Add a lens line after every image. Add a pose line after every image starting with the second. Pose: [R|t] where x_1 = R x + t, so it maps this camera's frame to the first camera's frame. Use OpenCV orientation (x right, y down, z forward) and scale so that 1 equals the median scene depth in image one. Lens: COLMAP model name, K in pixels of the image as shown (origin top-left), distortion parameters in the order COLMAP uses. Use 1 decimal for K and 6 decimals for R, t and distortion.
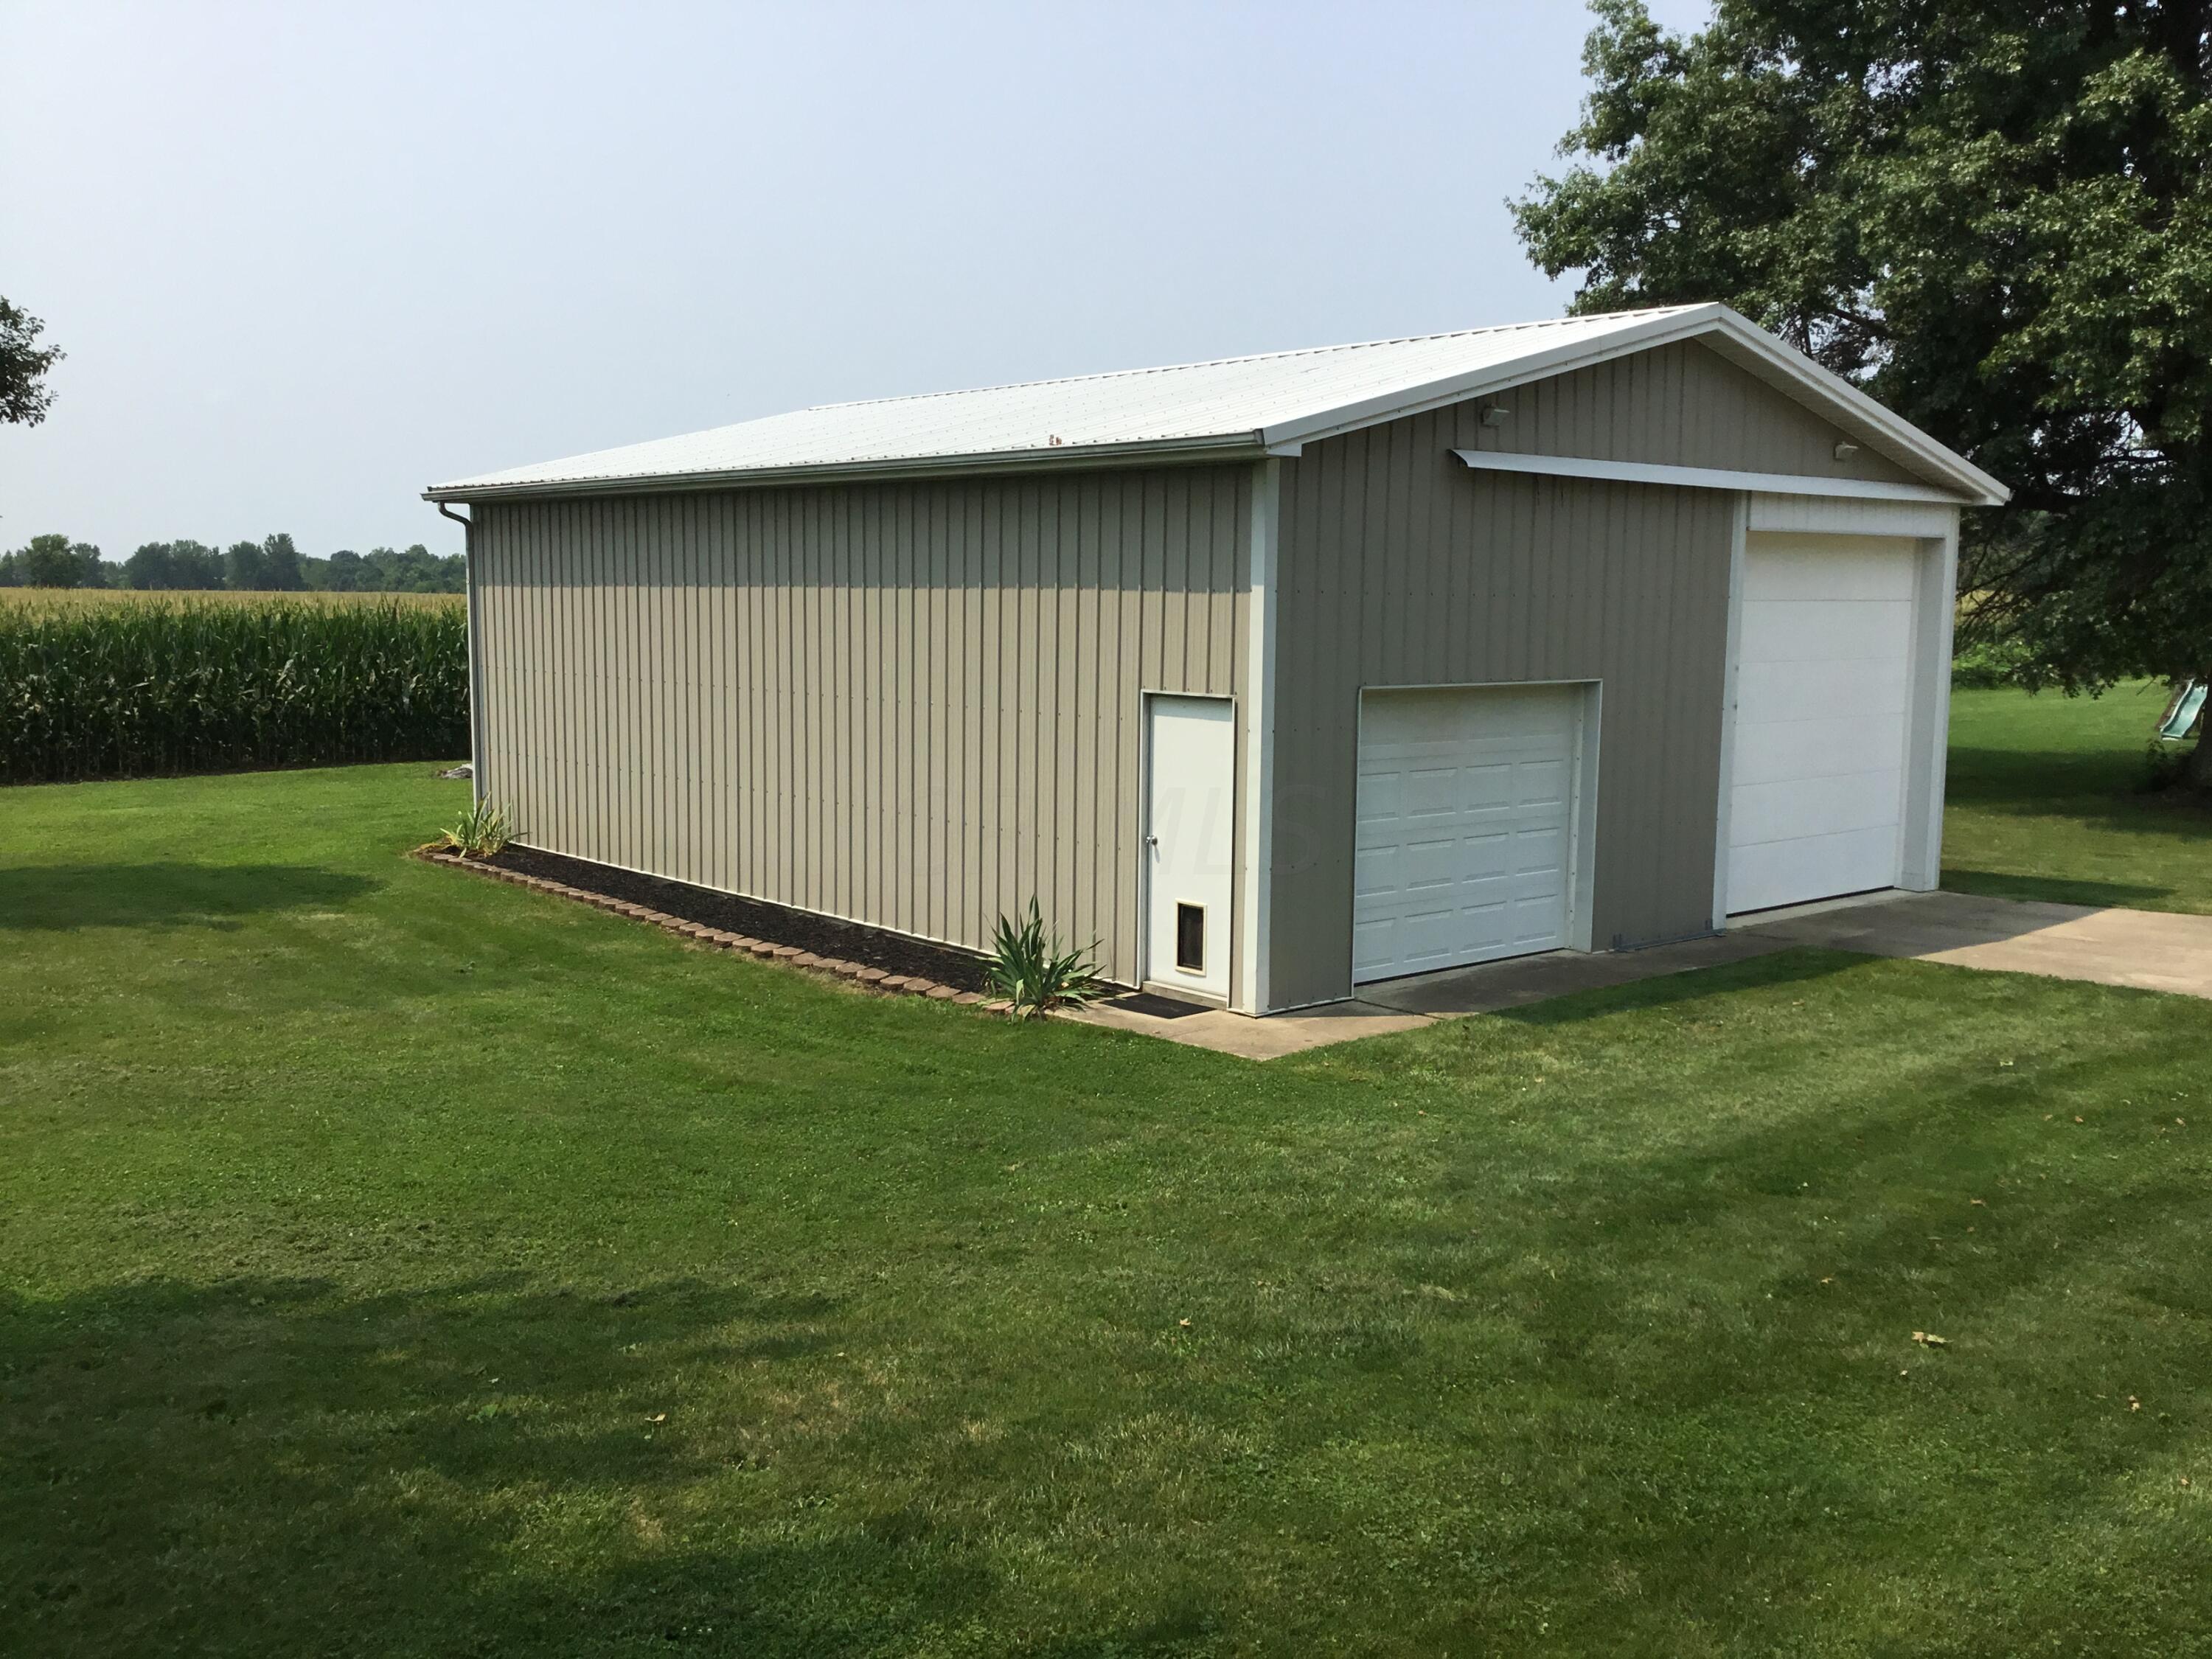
lens RADIAL K [[2000.3, 0, 1187.4], [0, 2000.3, 799.9], [0, 0, 1]] dist [0.063618, -0.053890]
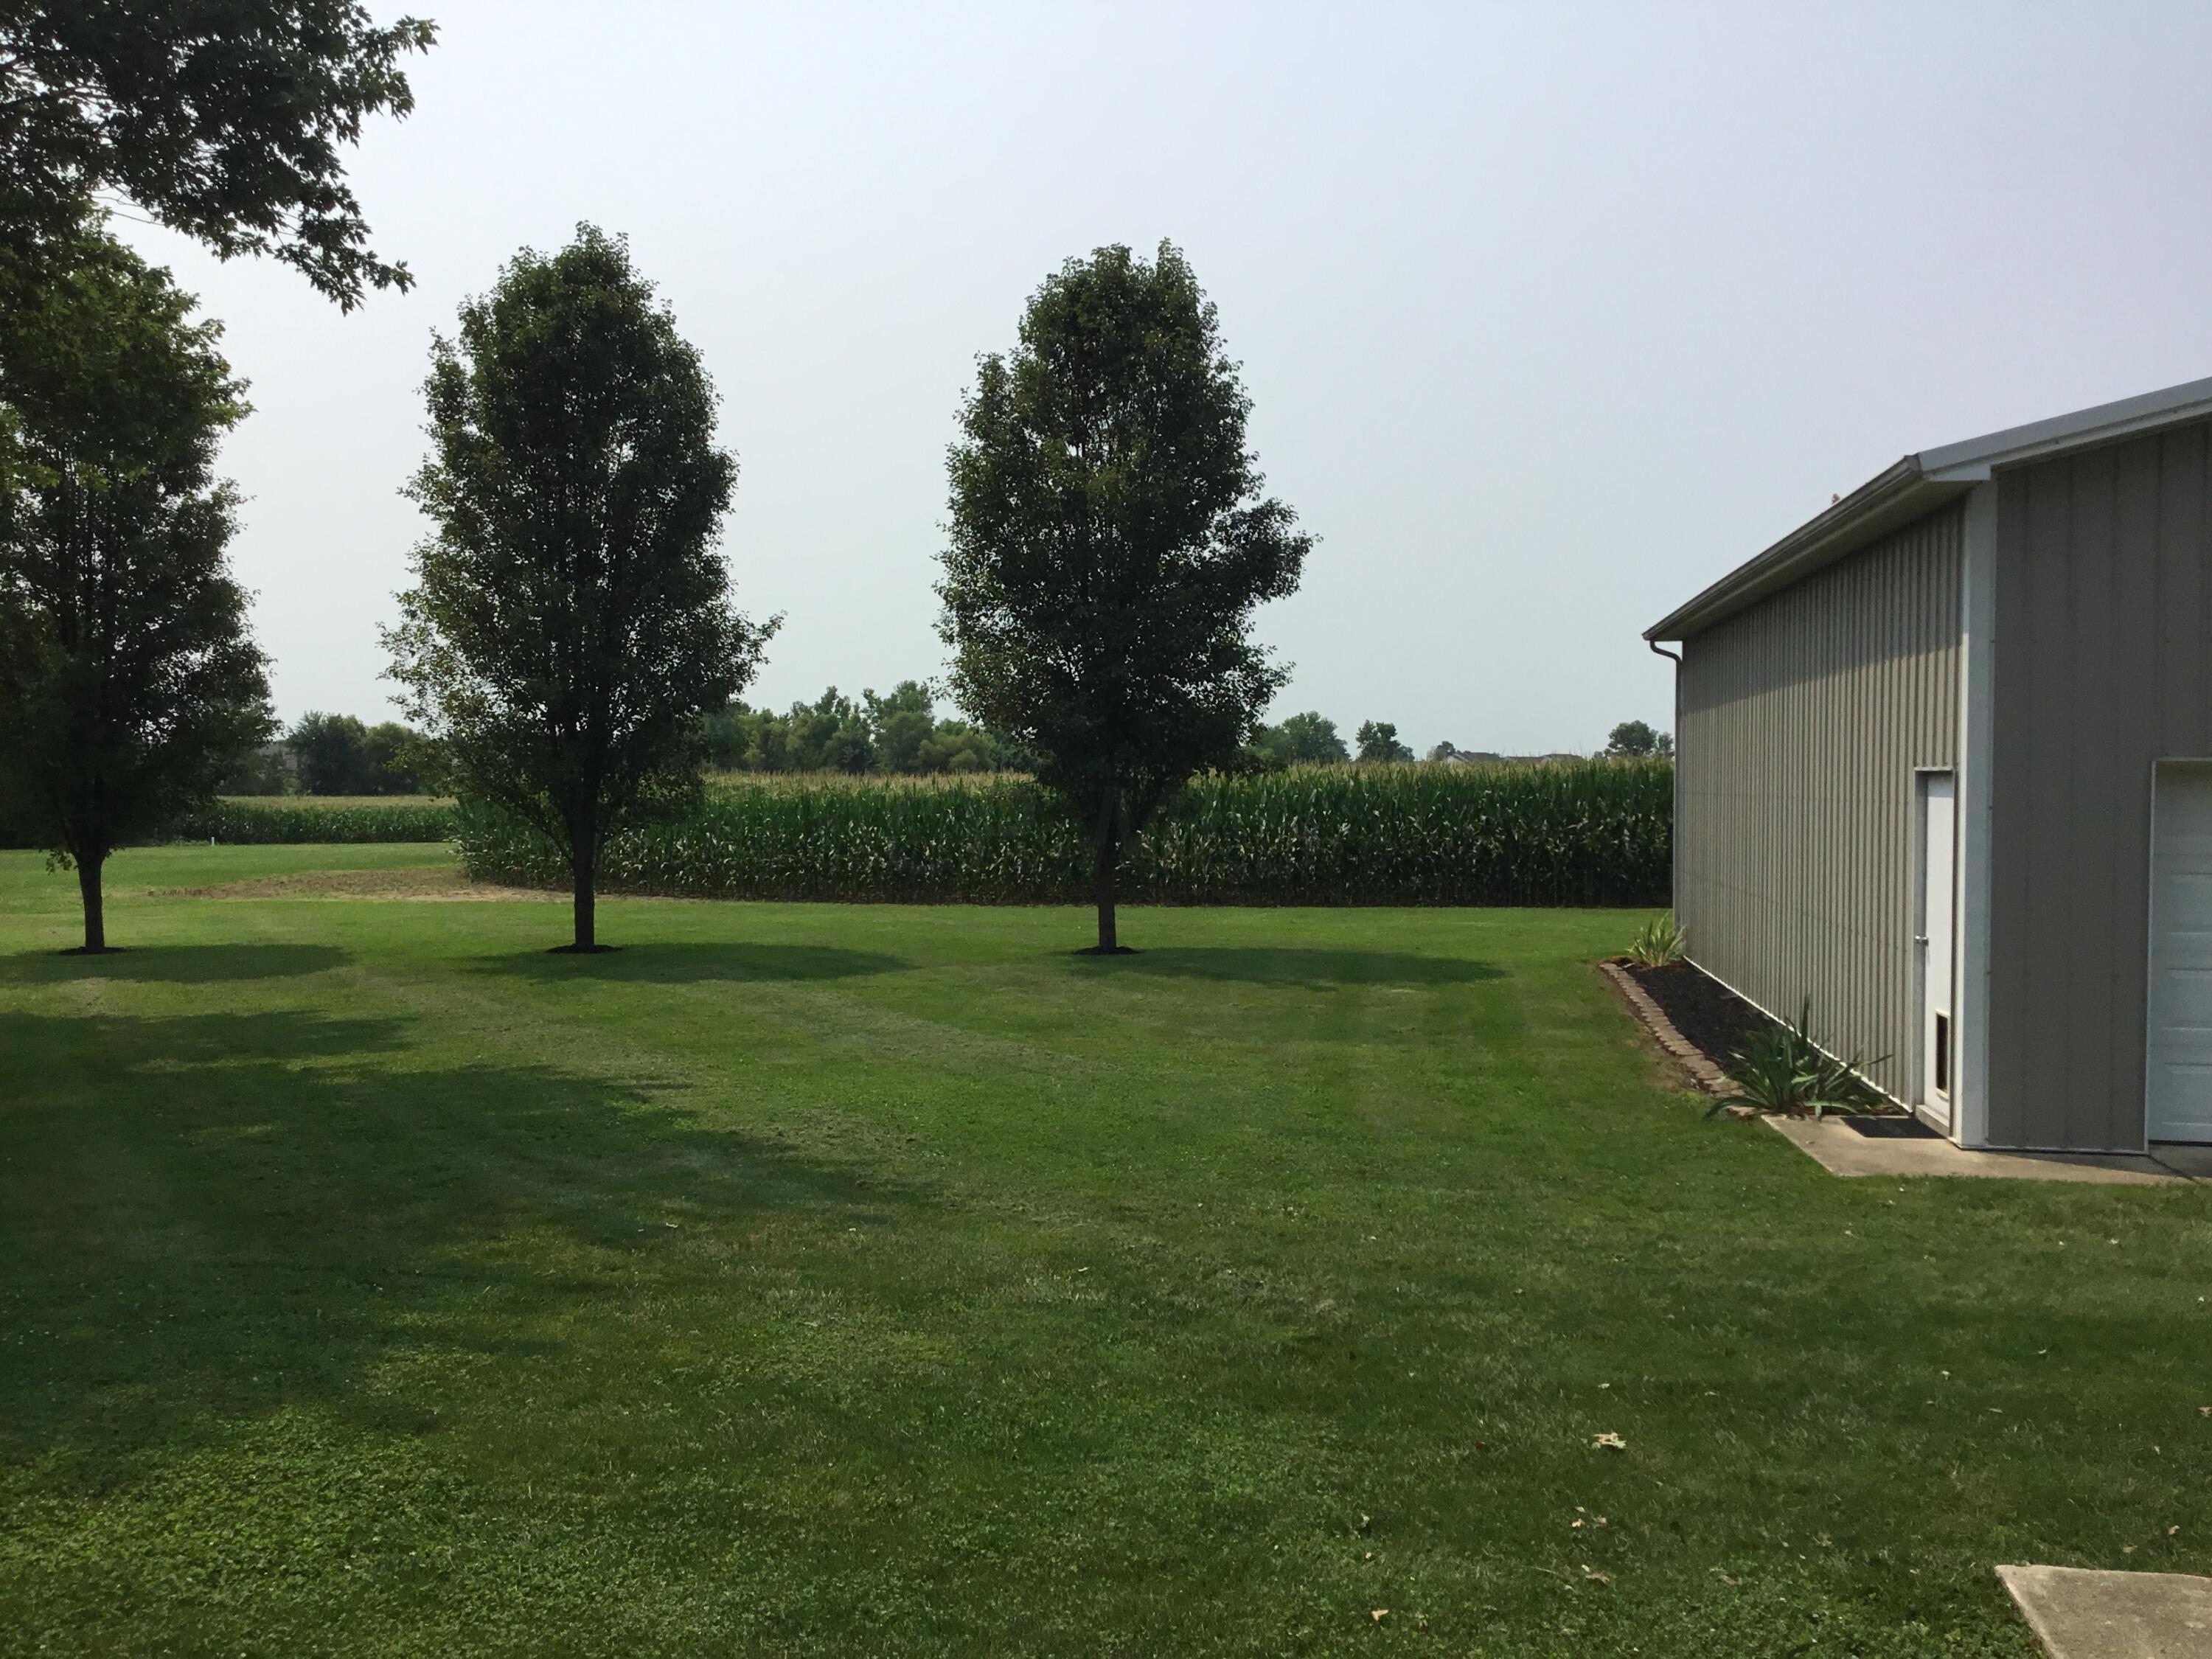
lens RADIAL K [[2000.3, 0, 1102.2], [0, 2000.3, 823.3], [0, 0, 1]] dist [0.063618, -0.053890]
pose [[0.637756, 0.011029, -0.770160, 0.426724], [-0.076473, 0.995864, -0.049065, 0.039190], [0.766433, 0.090188, 0.635961, 0.160102]]
